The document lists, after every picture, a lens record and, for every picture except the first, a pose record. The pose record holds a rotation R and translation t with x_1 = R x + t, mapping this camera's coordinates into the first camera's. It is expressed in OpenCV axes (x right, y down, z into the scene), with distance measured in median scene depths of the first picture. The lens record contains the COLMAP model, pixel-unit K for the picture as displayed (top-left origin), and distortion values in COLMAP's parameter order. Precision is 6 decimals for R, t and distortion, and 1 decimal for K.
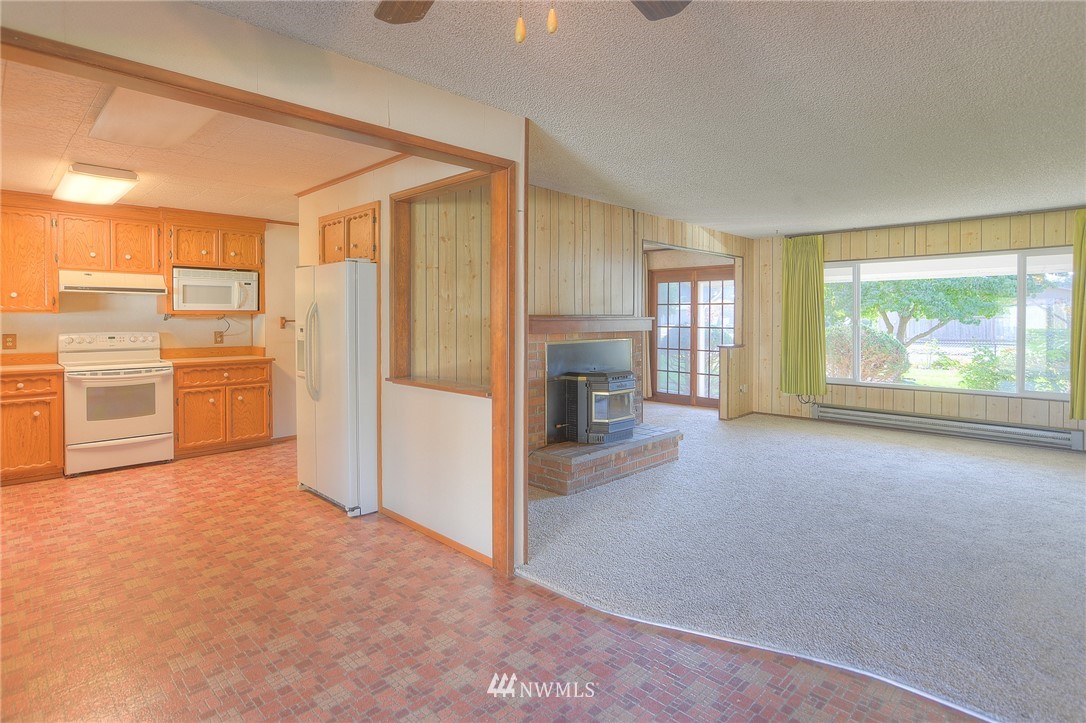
lens RADIAL K [[563.0, 0, 538.2], [0, 563.0, 324.0], [0, 0, 1]] dist [-0.019609, 0.019900]
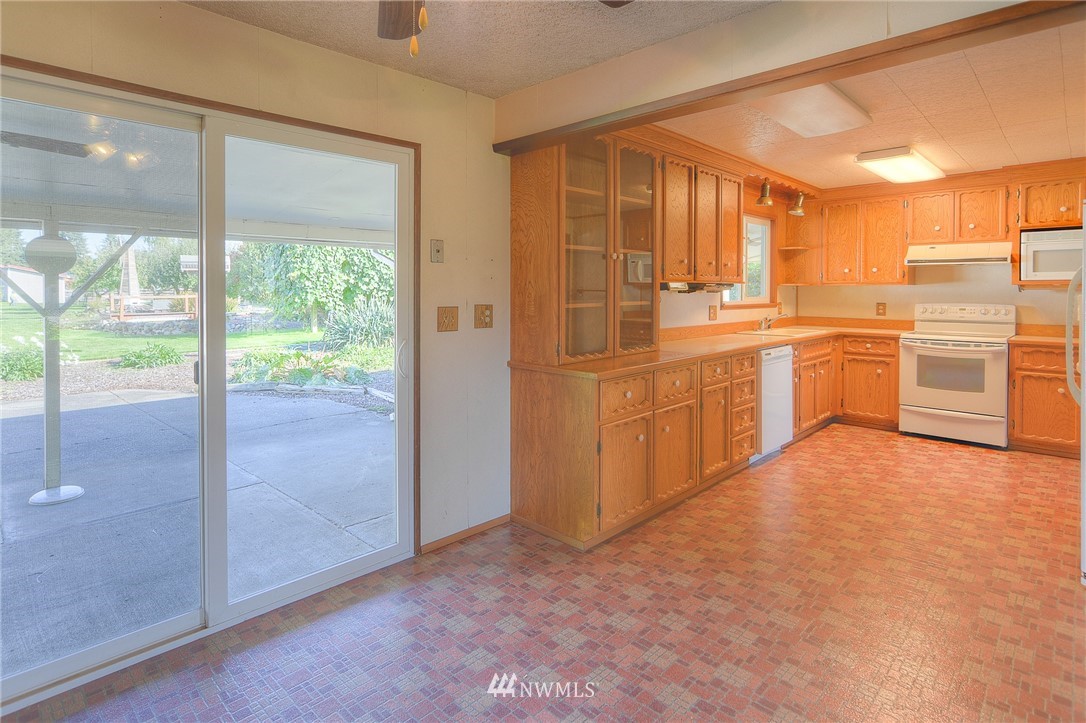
lens RADIAL K [[567.3, 0, 540.0], [0, 567.3, 293.7], [0, 0, 1]] dist [-0.012431, 0.001277]
pose [[0.017653, 0.007408, -0.999817, 0.220786], [-0.012298, 0.999899, 0.007192, -0.000949], [0.999769, 0.012169, 0.017743, 0.231920]]
